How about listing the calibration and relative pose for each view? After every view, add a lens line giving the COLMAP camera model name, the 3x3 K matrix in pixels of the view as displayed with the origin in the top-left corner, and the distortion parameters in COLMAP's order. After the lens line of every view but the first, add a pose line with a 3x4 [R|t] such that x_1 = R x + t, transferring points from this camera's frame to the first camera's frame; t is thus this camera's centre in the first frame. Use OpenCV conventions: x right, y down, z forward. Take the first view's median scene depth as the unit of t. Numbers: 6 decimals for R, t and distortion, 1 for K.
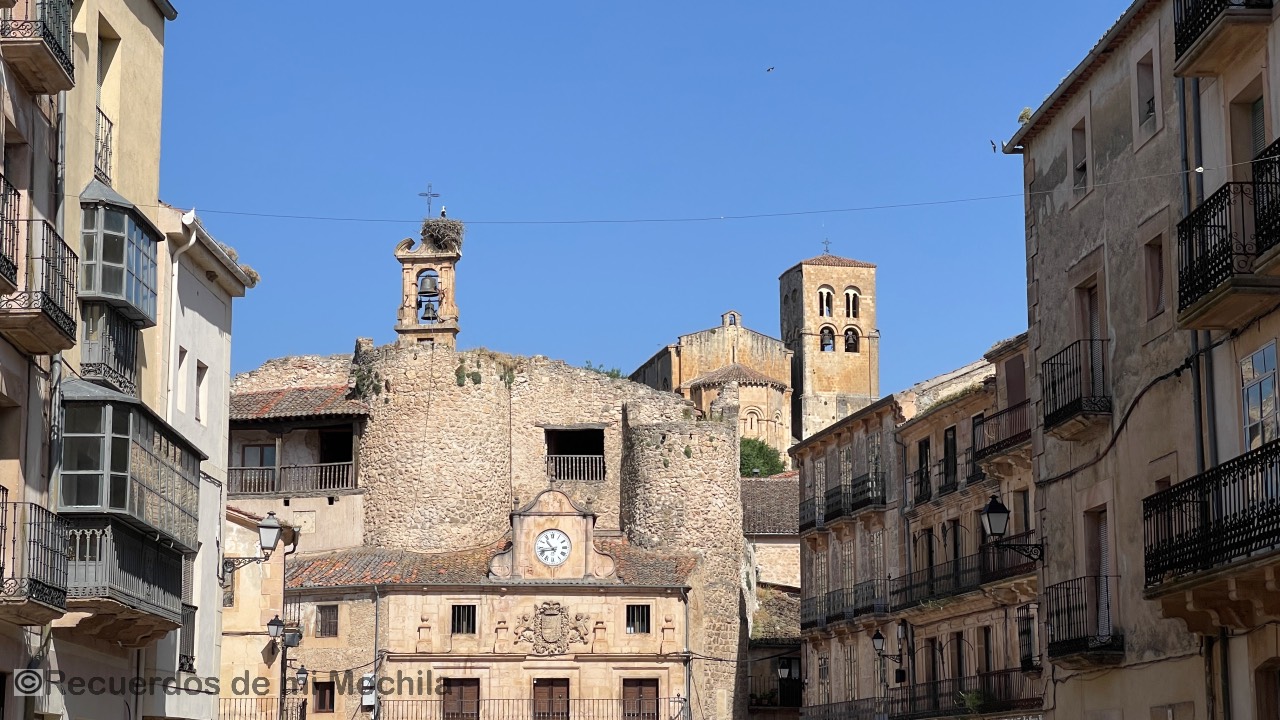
lens RADIAL K [[2334.4, 0, 638.9], [0, 2334.4, 356.9], [0, 0, 1]] dist [0.103529, 0.000000]
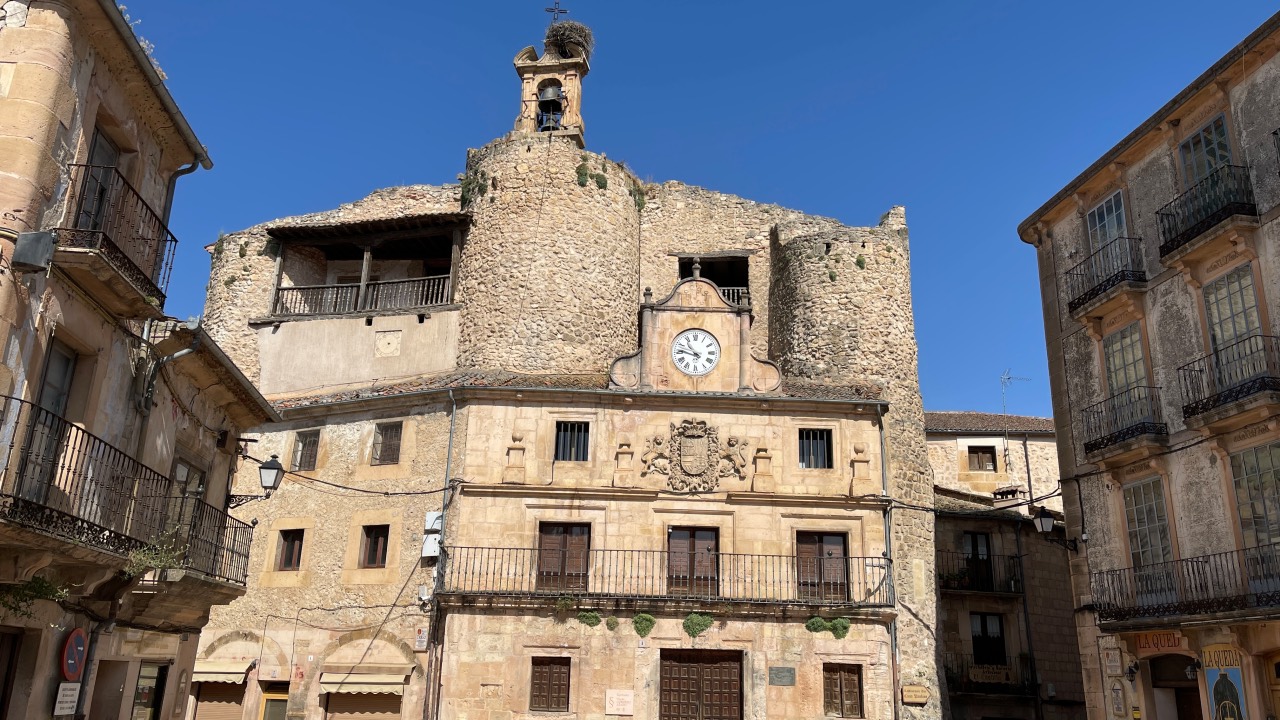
lens RADIAL K [[986.9, 0, 639.7], [0, 986.9, 368.2], [0, 0, 1]] dist [0.073498, -0.001780]
pose [[0.998755, 0.018074, -0.046495, -0.039875], [-0.023513, 0.992586, -0.119247, 0.124005], [0.043995, 0.120192, 0.991775, 0.688618]]
